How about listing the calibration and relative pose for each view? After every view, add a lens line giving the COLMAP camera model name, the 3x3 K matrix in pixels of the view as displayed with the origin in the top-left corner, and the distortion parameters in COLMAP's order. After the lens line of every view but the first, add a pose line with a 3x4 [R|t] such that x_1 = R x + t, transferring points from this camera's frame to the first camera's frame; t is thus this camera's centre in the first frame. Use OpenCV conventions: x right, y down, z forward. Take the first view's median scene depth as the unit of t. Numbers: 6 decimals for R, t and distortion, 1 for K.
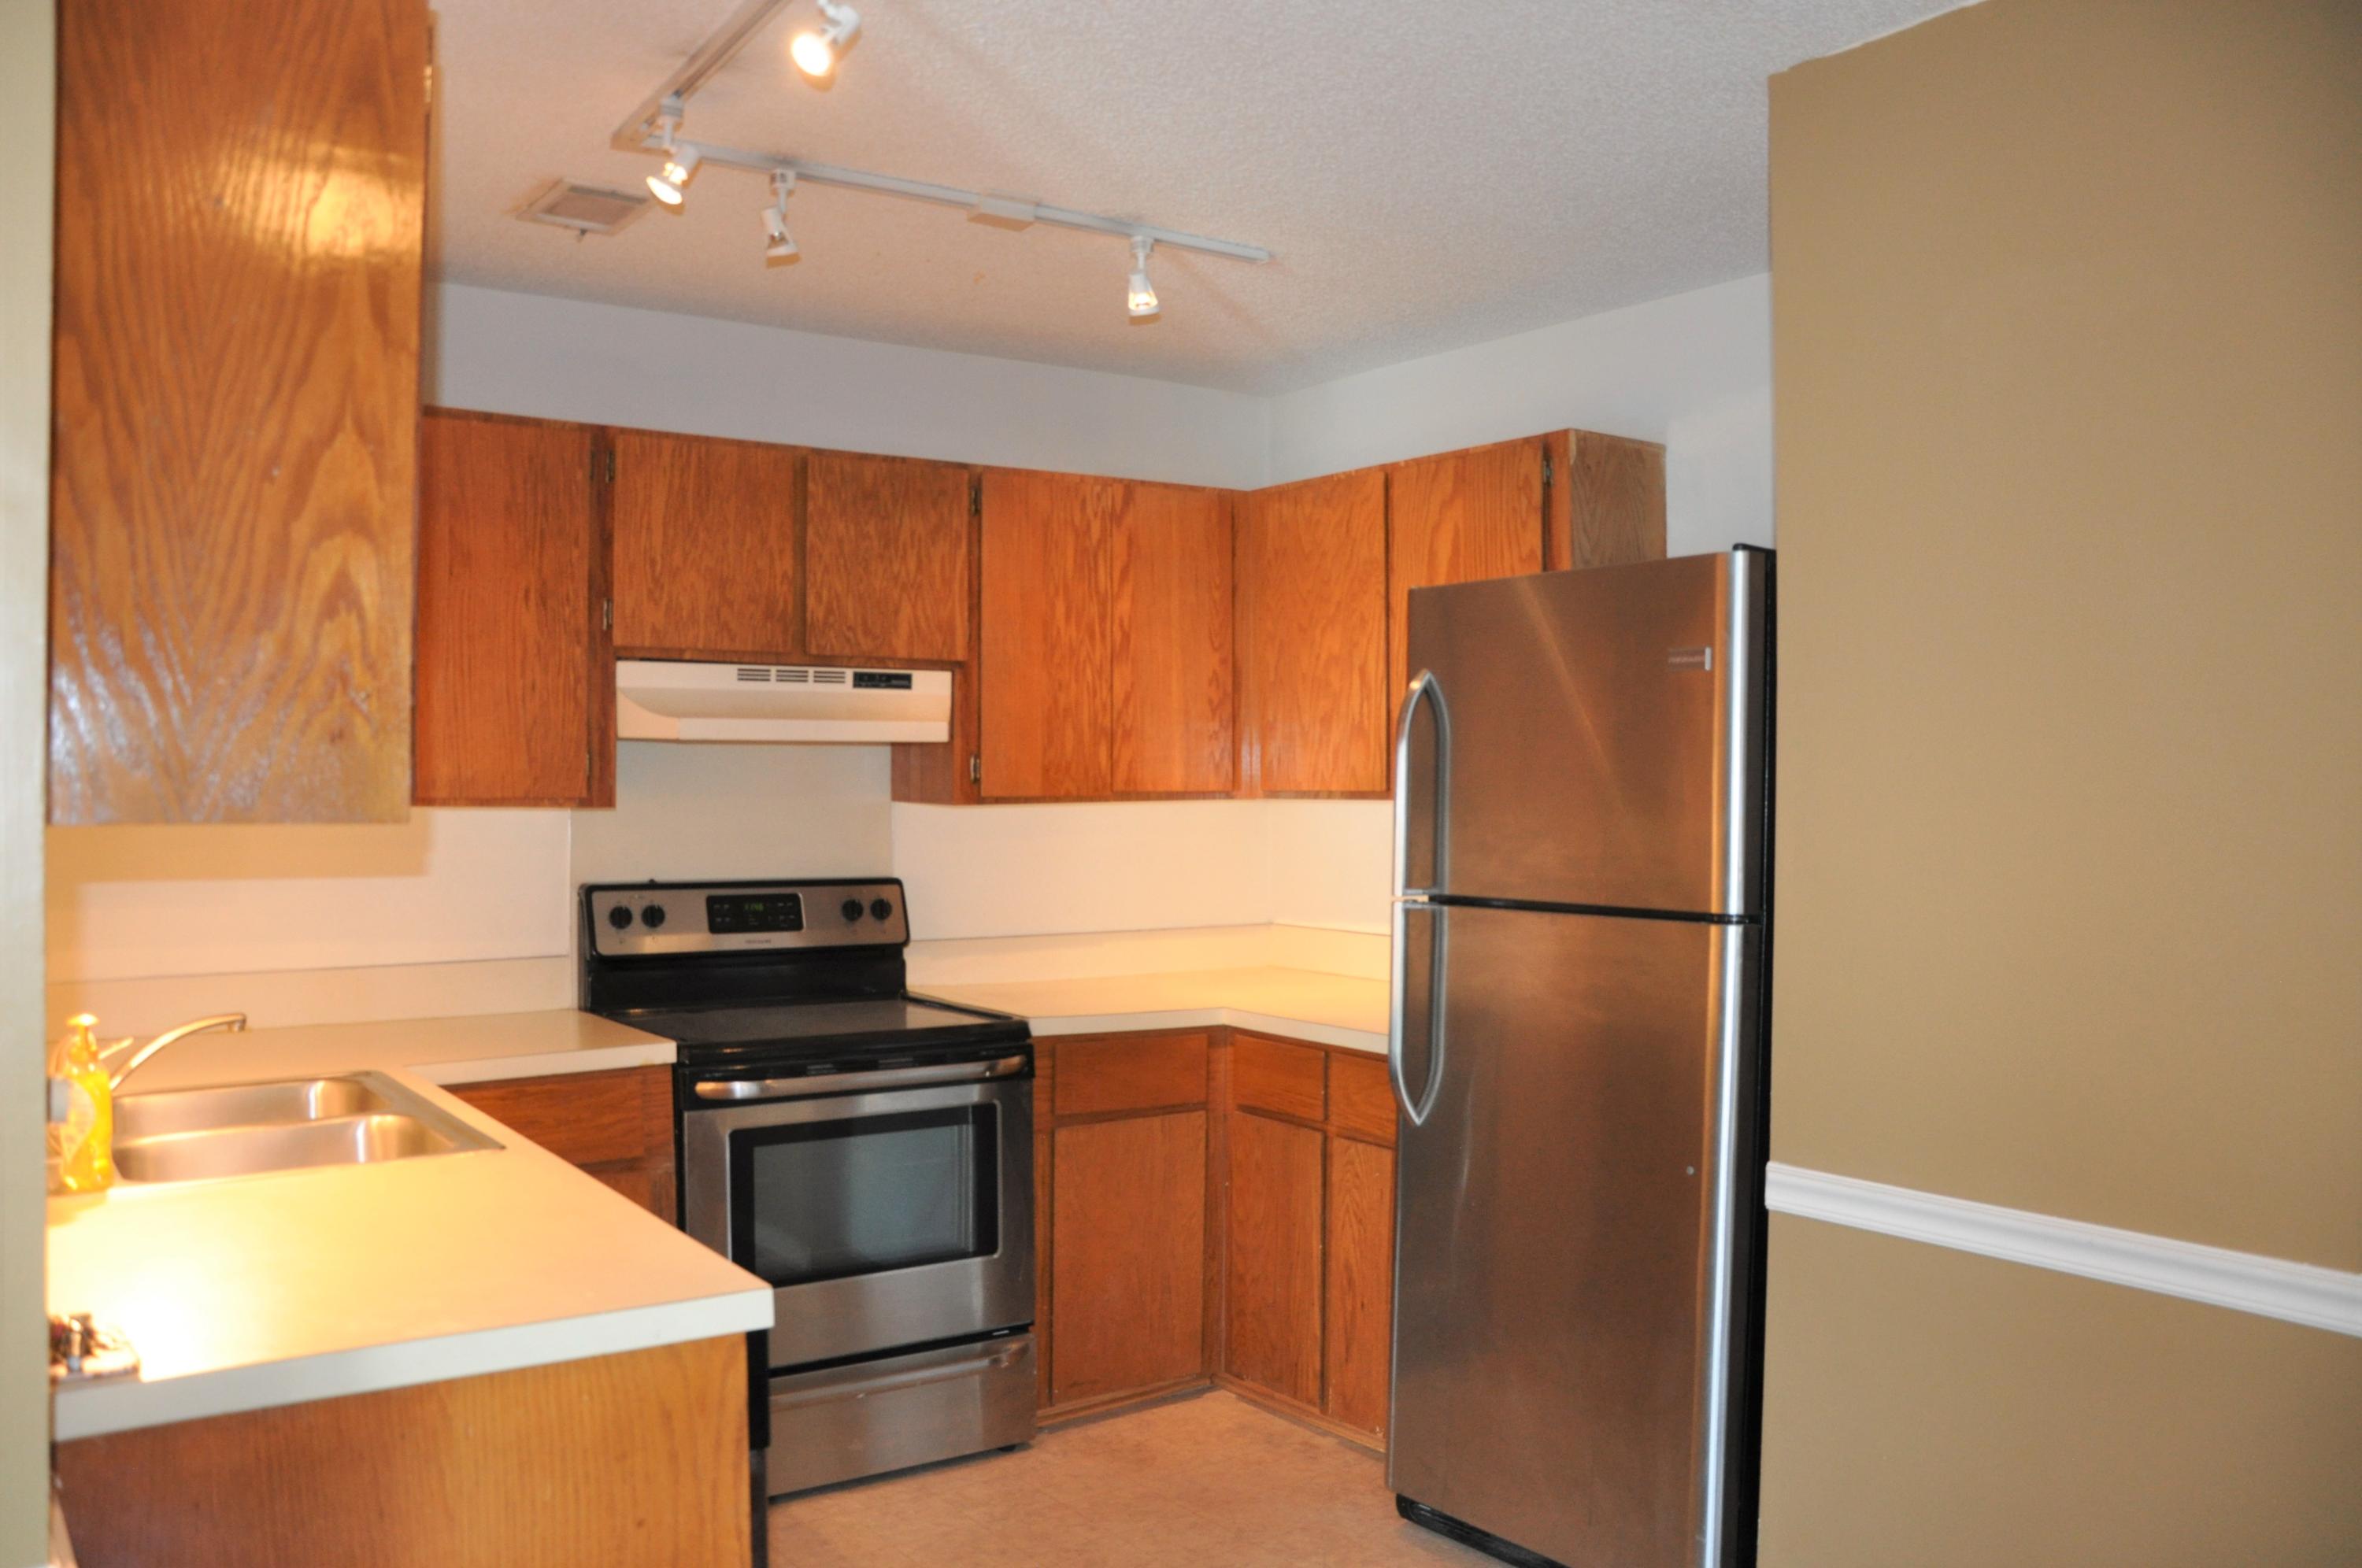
lens RADIAL K [[1832.5, 0, 1166.4], [0, 1832.5, 789.4], [0, 0, 1]] dist [-0.168024, 0.128092]
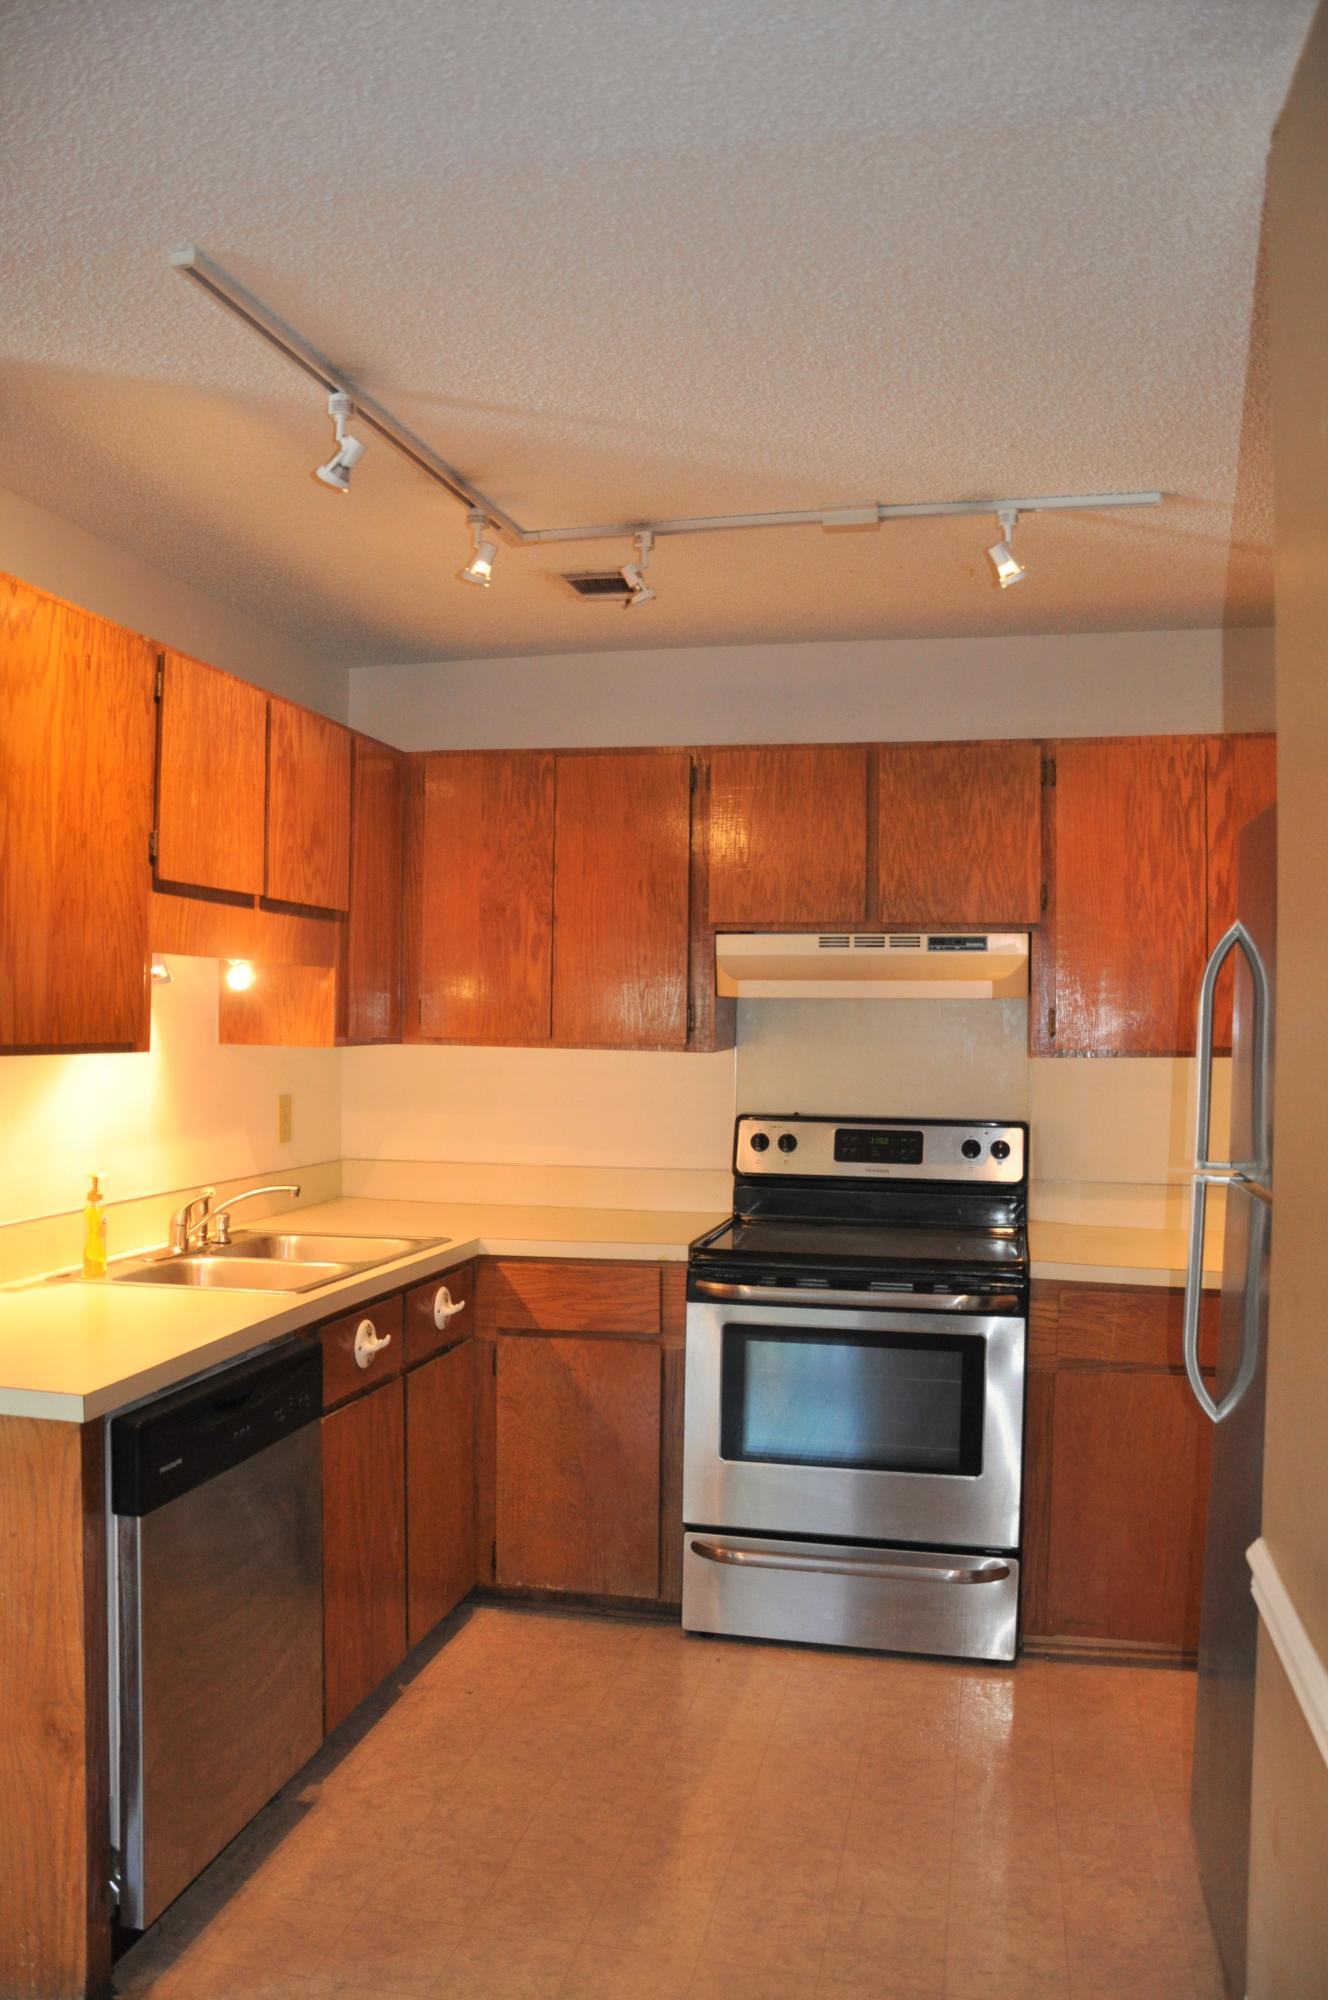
lens RADIAL K [[1551.9, 0, 655.7], [0, 1551.9, 990.5], [0, 0, 1]] dist [-0.168024, 0.128092]
pose [[0.662186, -0.006602, -0.749311, 0.453892], [-0.013251, 0.999702, -0.020519, -0.009900], [0.749223, 0.023517, 0.661901, 0.255825]]
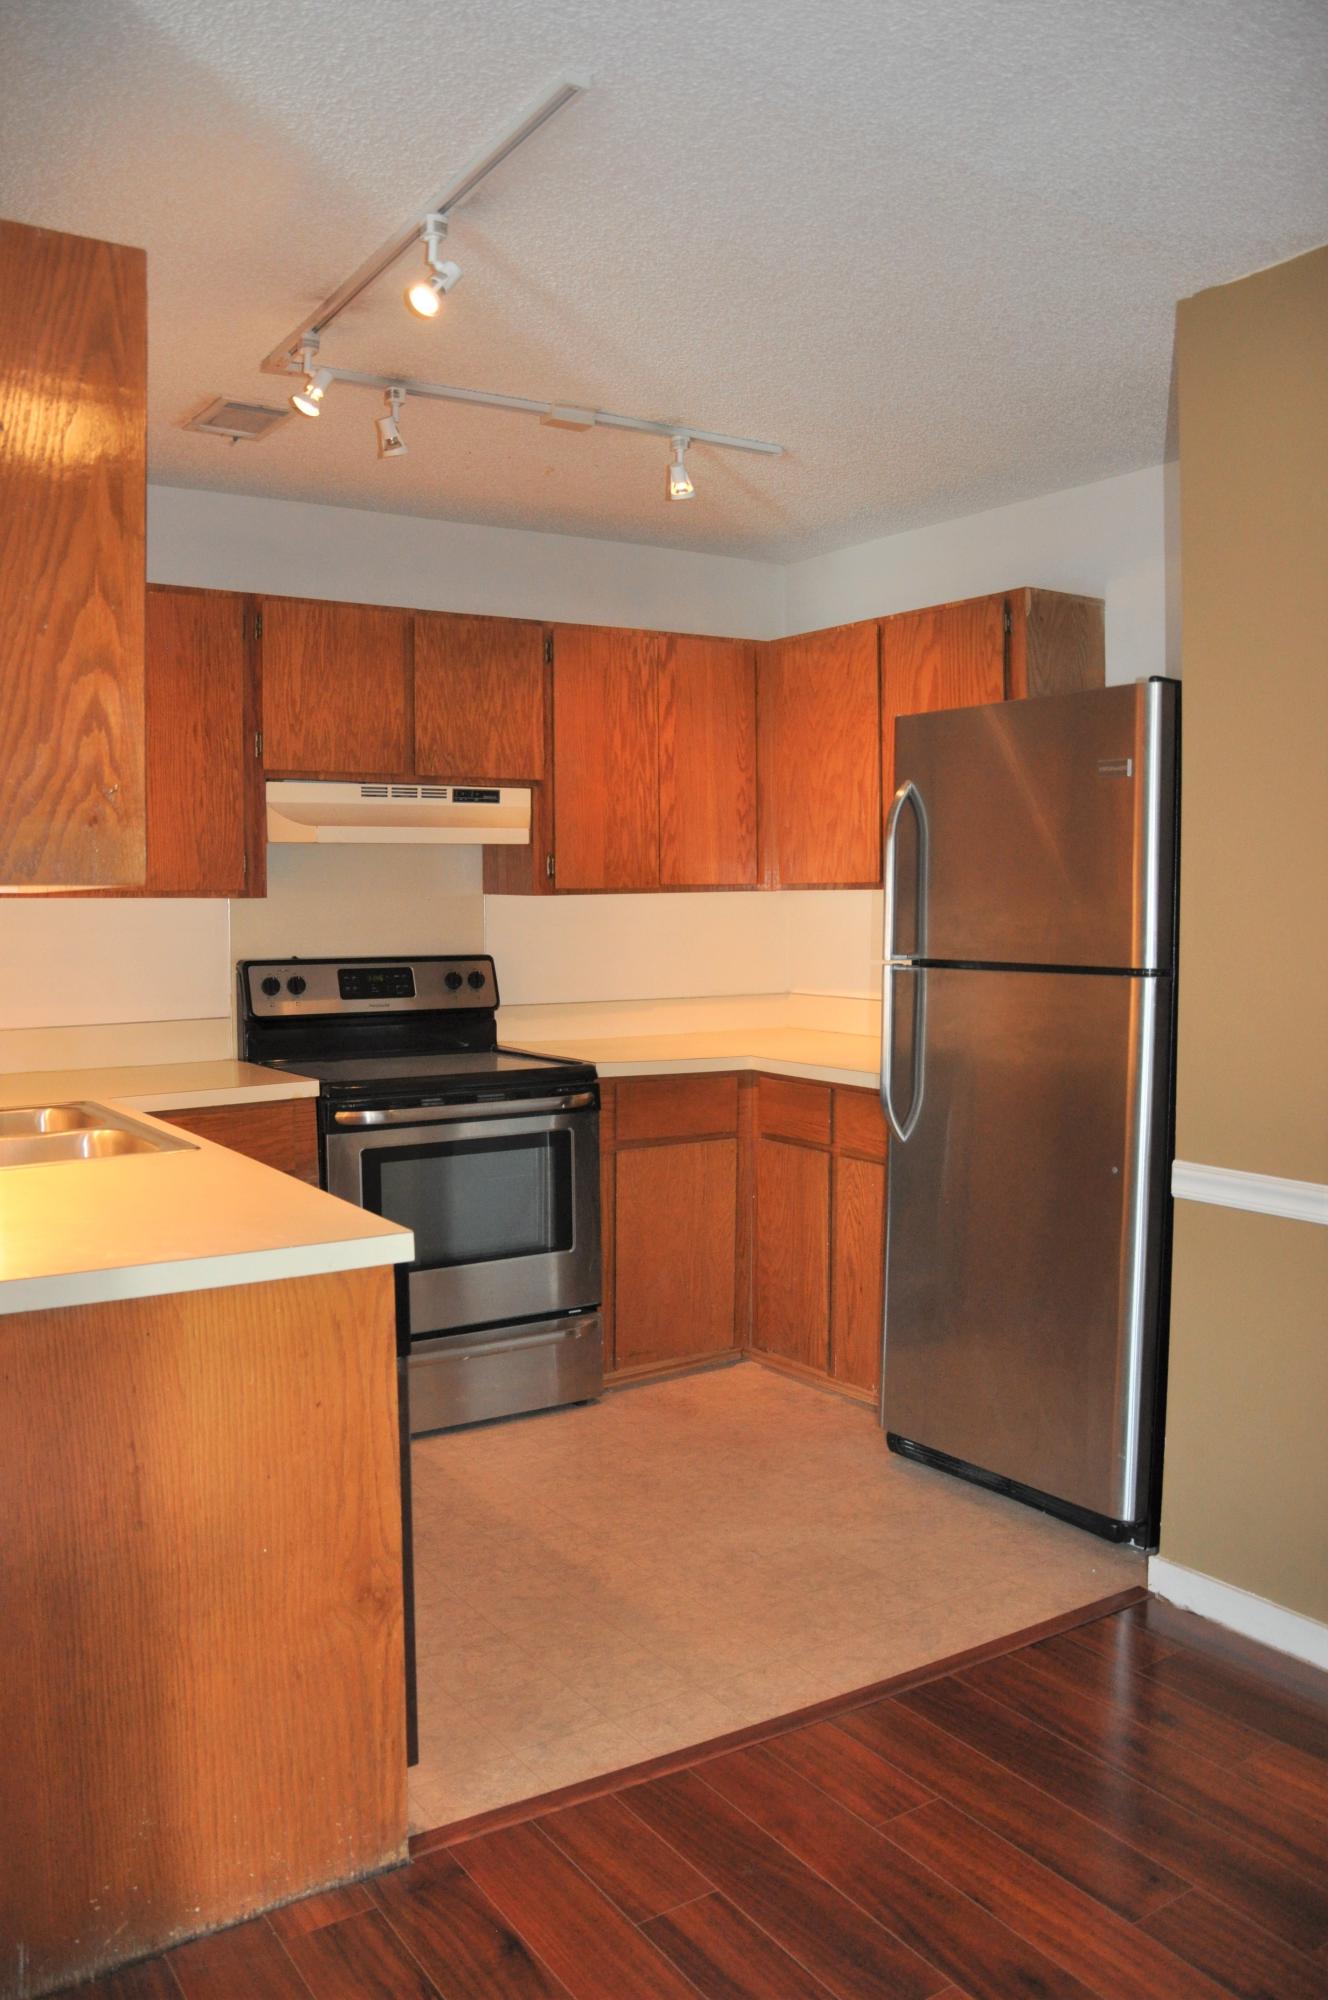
lens RADIAL K [[1551.9, 0, 655.7], [0, 1551.9, 990.5], [0, 0, 1]] dist [-0.168024, 0.128092]
pose [[0.999501, -0.005830, -0.031052, -0.000247], [0.007565, 0.998400, 0.056030, 0.016140], [0.030675, -0.056237, 0.997946, -0.065367]]
